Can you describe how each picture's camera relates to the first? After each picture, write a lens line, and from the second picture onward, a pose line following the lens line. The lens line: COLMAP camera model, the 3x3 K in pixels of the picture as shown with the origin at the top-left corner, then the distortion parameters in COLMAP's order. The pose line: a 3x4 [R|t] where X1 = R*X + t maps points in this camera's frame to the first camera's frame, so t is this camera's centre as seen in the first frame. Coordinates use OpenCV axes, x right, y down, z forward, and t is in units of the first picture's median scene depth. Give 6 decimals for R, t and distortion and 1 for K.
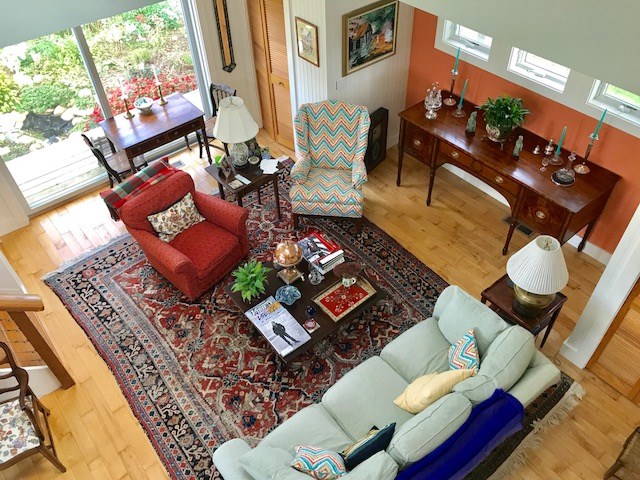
lens RADIAL K [[523.3, 0, 321.9], [0, 523.3, 239.2], [0, 0, 1]] dist [0.012437, 0.007559]
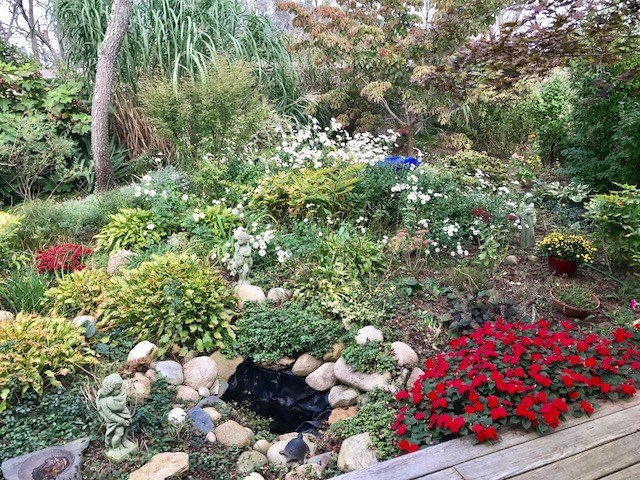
lens RADIAL K [[523.3, 0, 320.1], [0, 523.3, 239.6], [0, 0, 1]] dist [0.012437, 0.007559]
pose [[0.959104, 0.094251, -0.266901, -0.380302], [-0.206925, 0.876859, -0.433937, -0.147859], [0.193136, 0.471419, 0.860501, 0.570389]]
